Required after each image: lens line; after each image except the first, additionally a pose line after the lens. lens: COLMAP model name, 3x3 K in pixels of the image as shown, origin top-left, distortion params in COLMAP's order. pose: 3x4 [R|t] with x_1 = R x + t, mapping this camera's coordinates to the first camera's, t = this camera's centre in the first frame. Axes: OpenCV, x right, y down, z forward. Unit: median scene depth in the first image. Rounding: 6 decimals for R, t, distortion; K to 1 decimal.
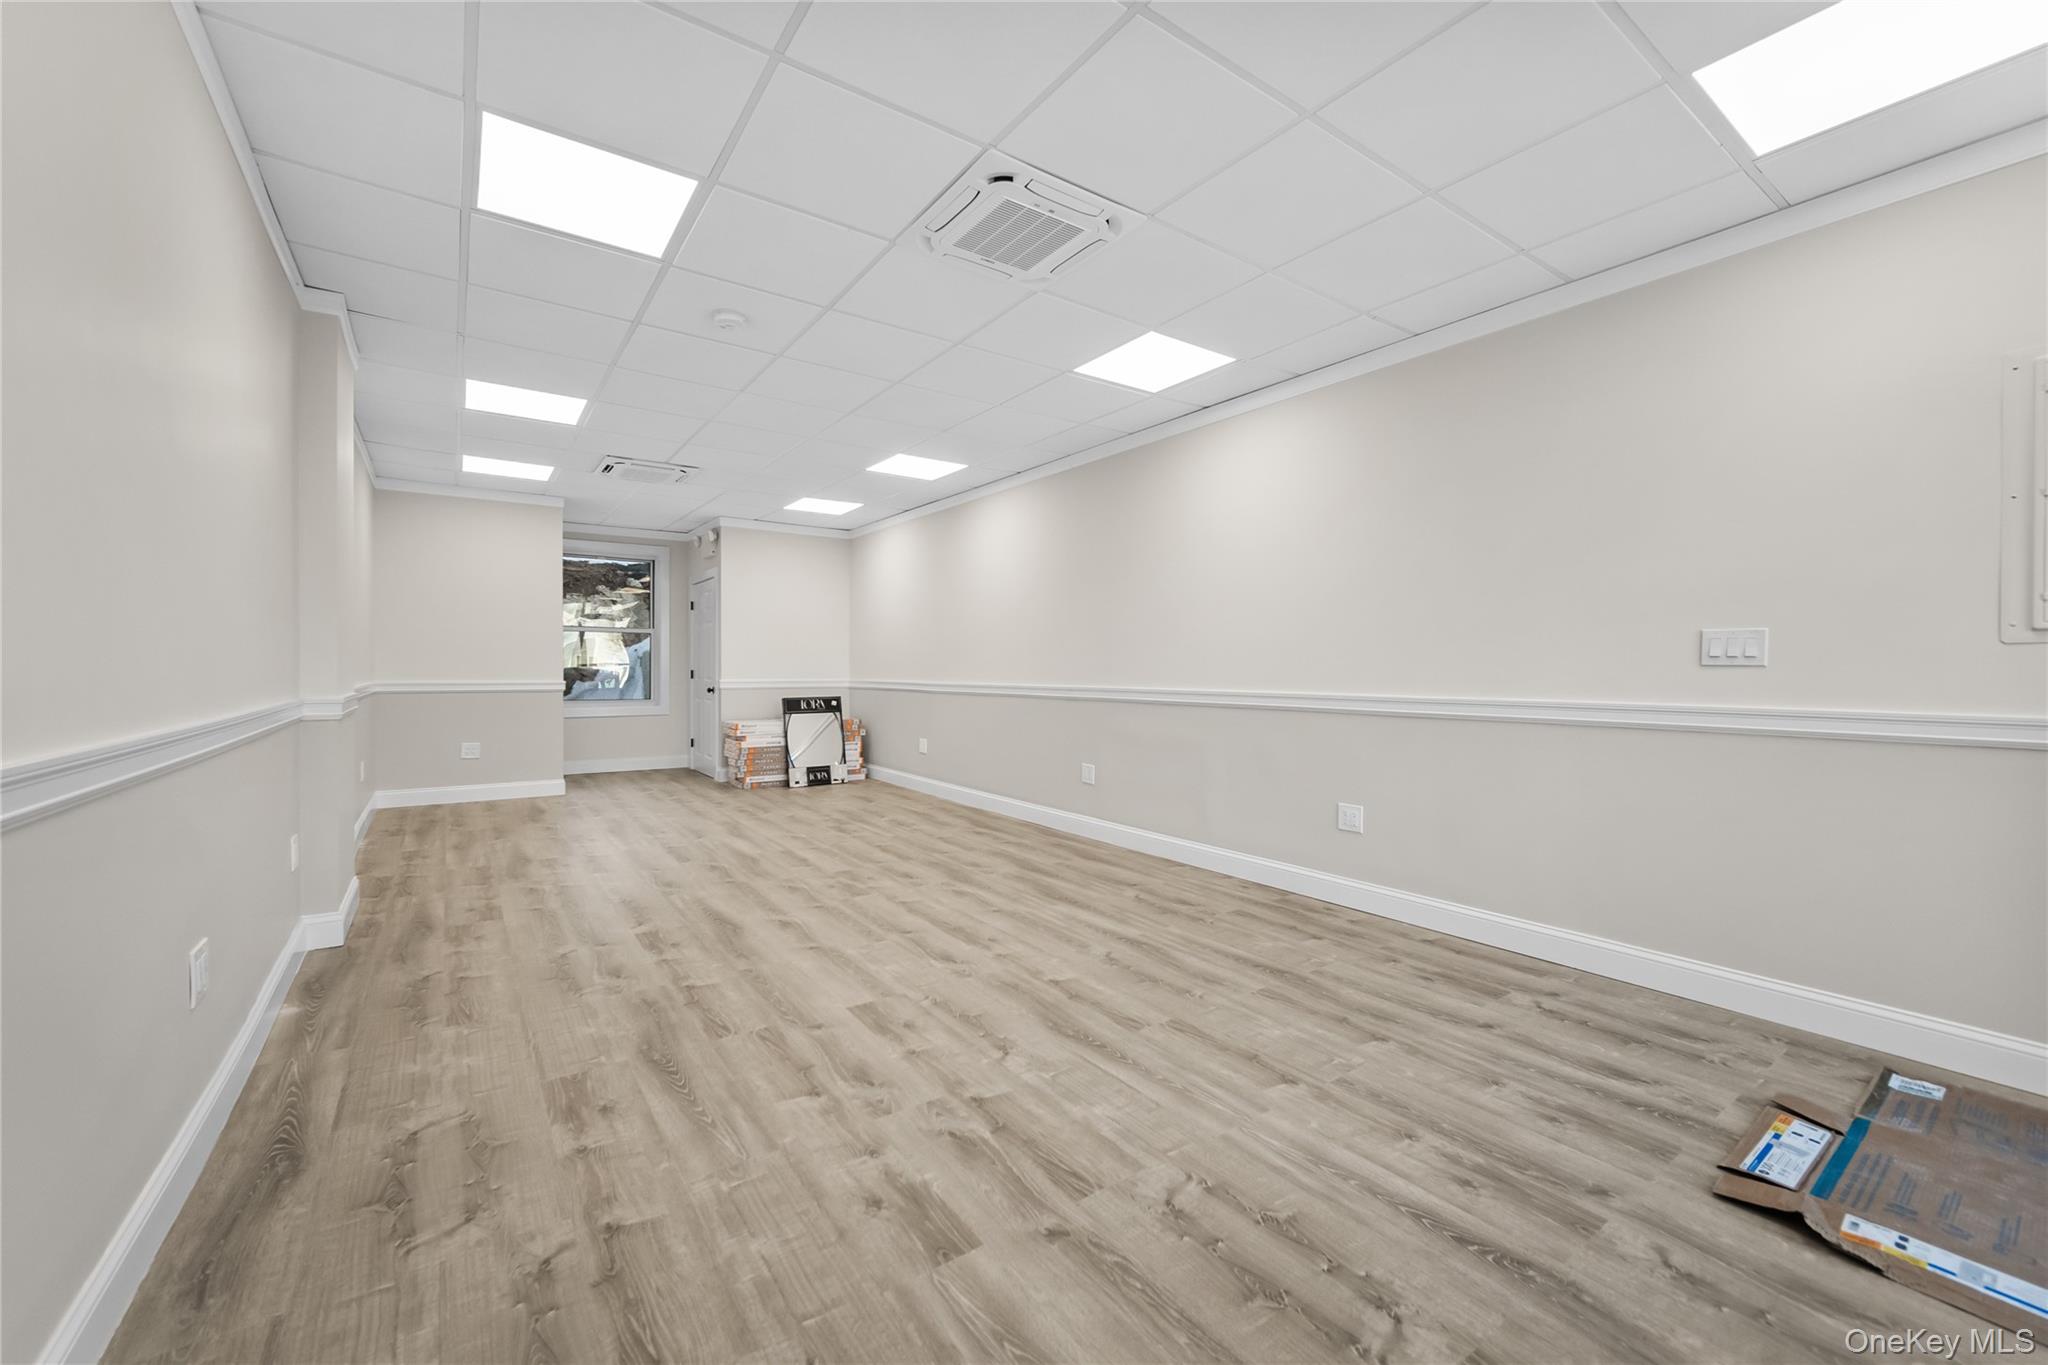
lens RADIAL K [[808.9, 0, 1025.2], [0, 808.9, 697.9], [0, 0, 1]] dist [-0.003375, 0.001538]
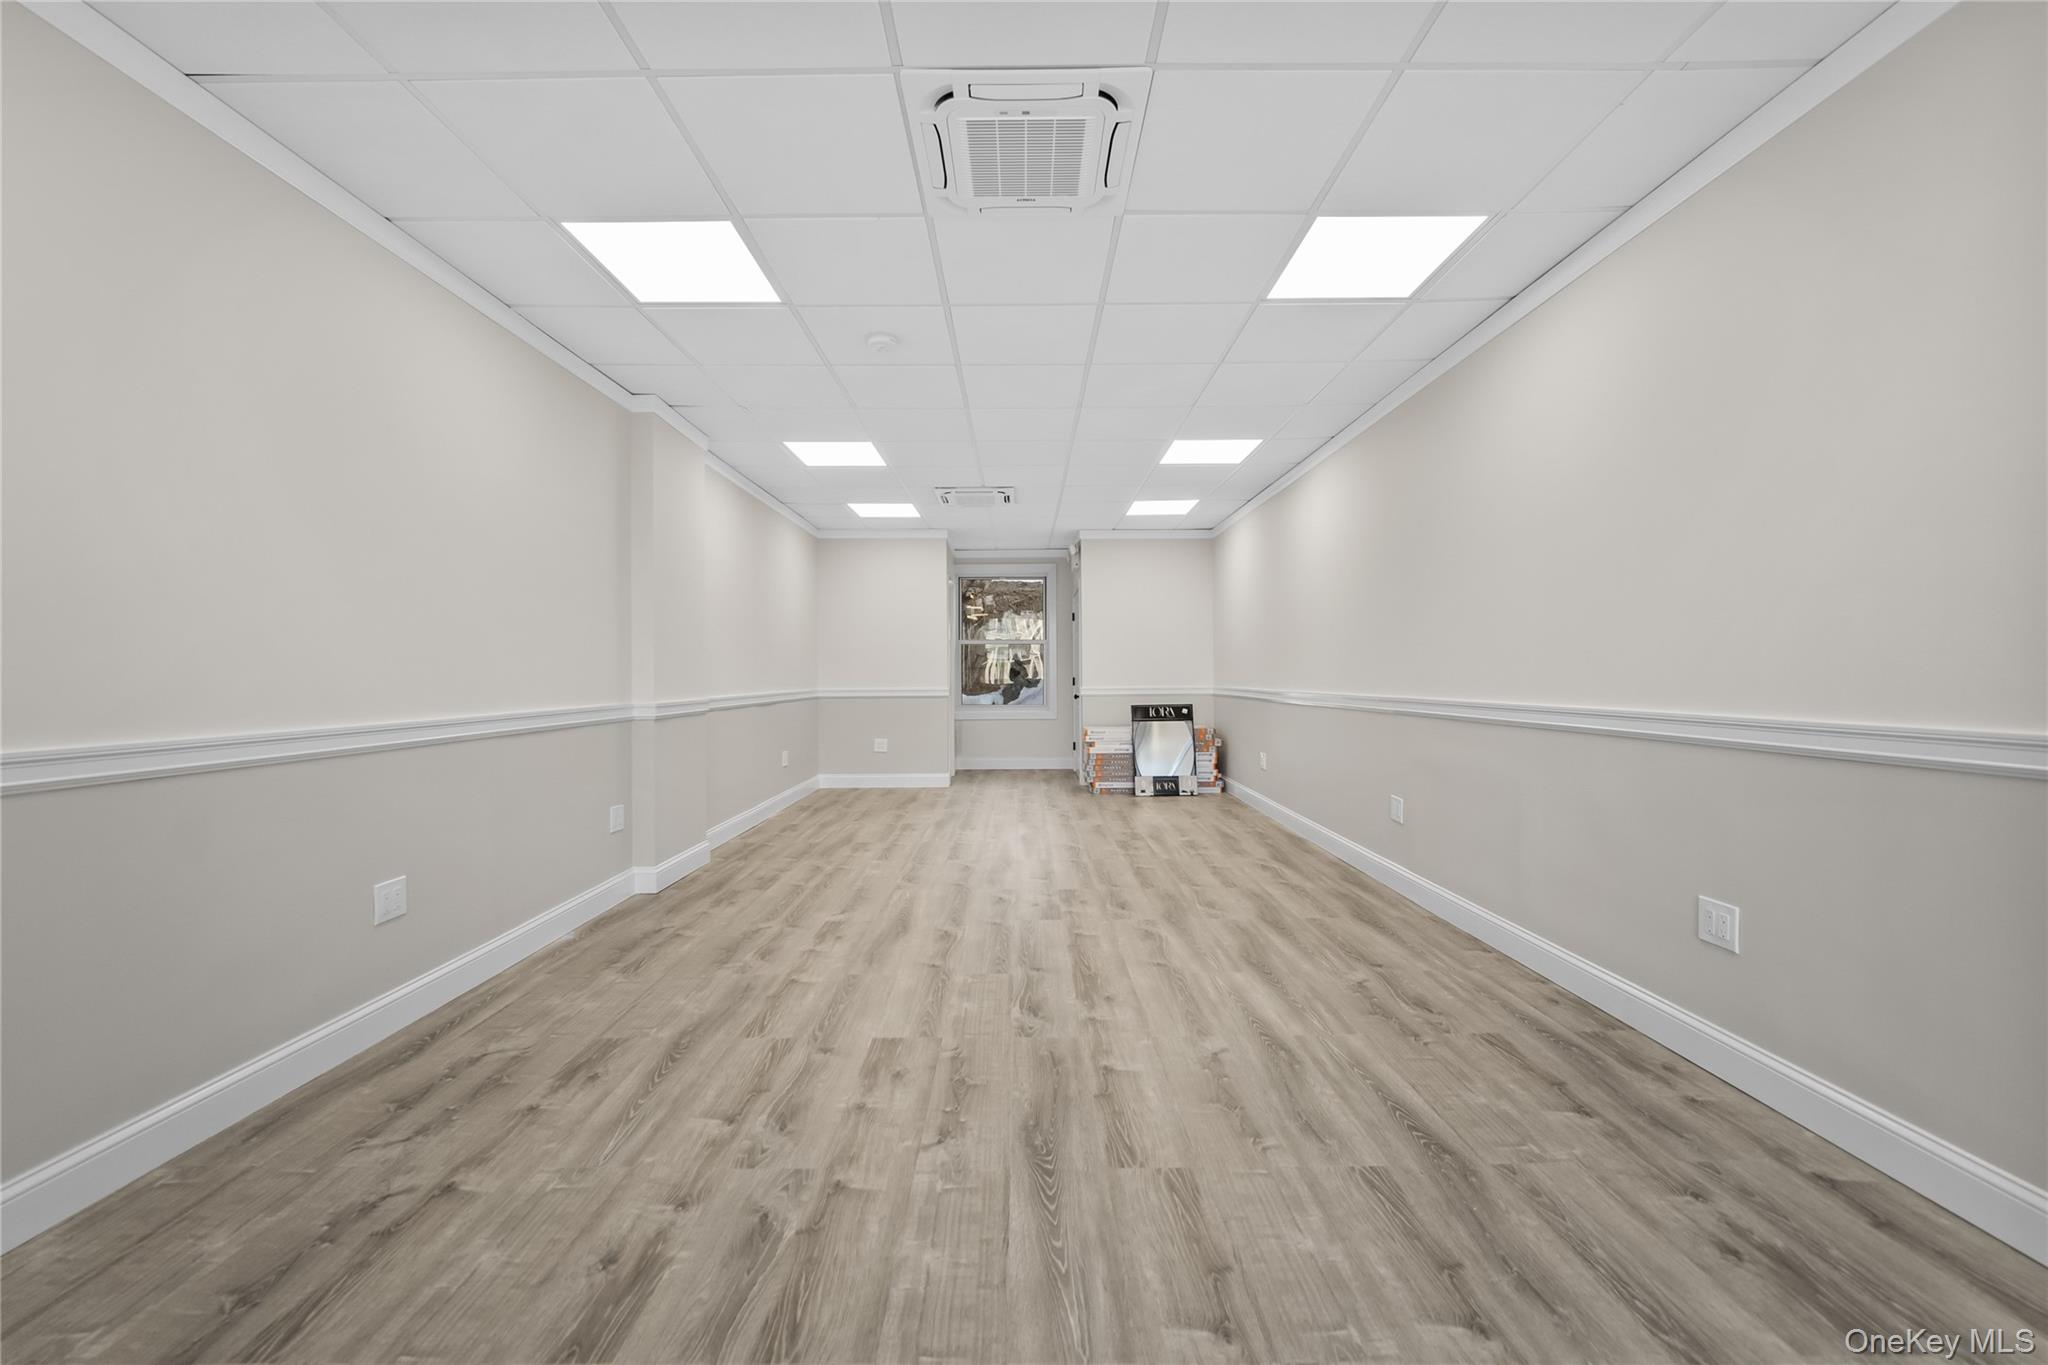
lens RADIAL K [[808.9, 0, 1024.7], [0, 808.9, 689.4], [0, 0, 1]] dist [-0.003375, 0.001538]
pose [[0.819997, 0.000705, -0.572367, 0.394996], [-0.010706, 0.999843, -0.014106, -0.009771], [0.572267, 0.017695, 0.819876, 0.274487]]
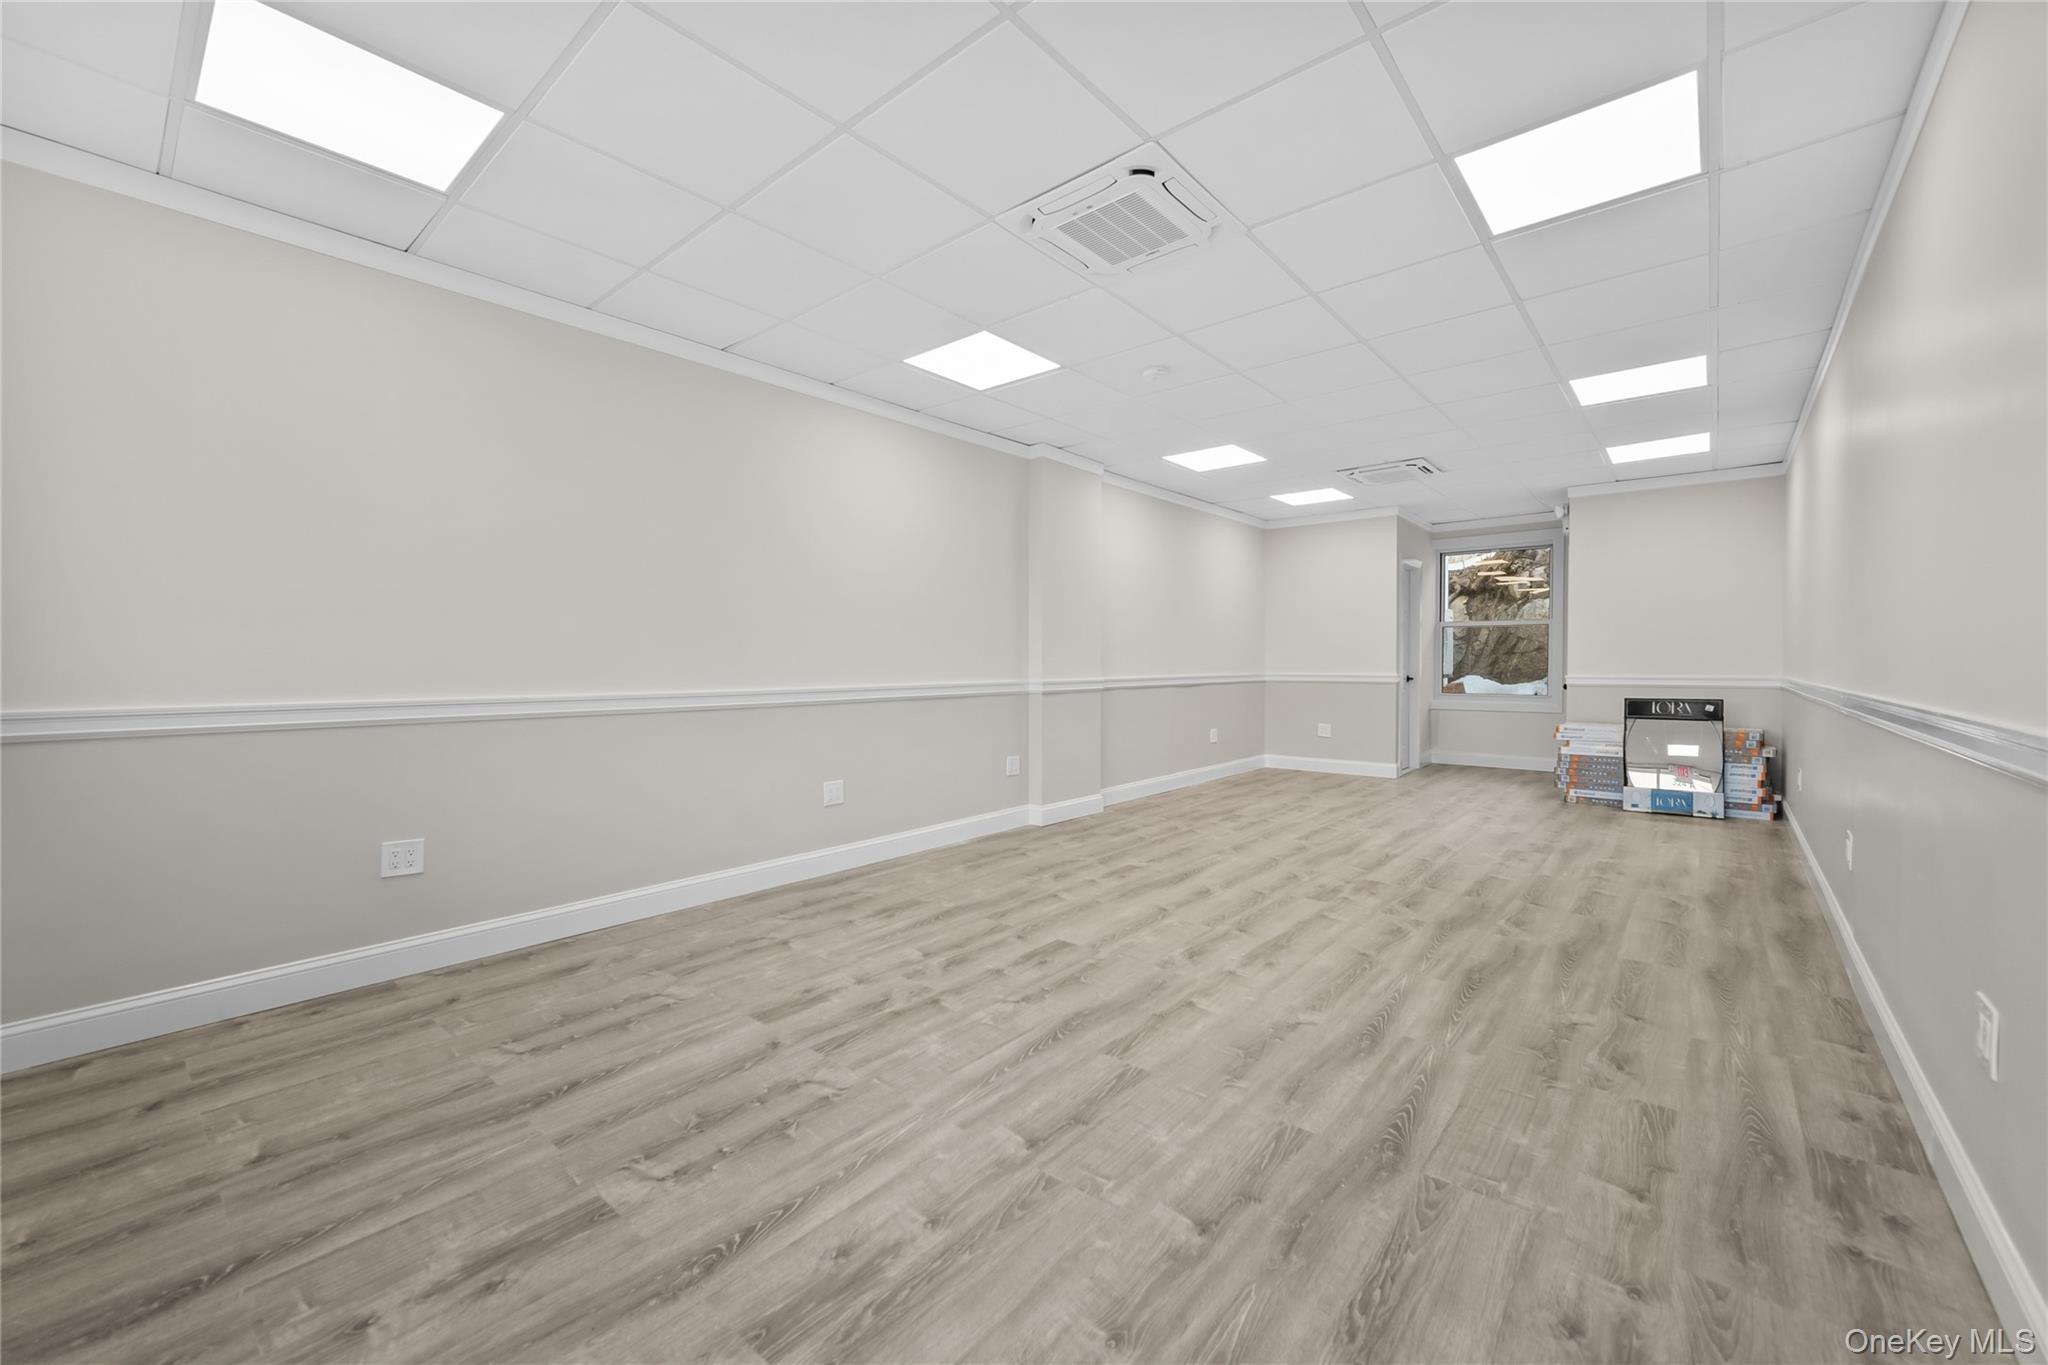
lens RADIAL K [[808.9, 0, 1024.2], [0, 808.9, 693.5], [0, 0, 1]] dist [-0.003375, 0.001538]
pose [[0.253226, 0.032321, -0.966867, 0.800211], [-0.031517, 0.999187, 0.025147, -0.014527], [0.966894, 0.024105, 0.254038, 0.539722]]
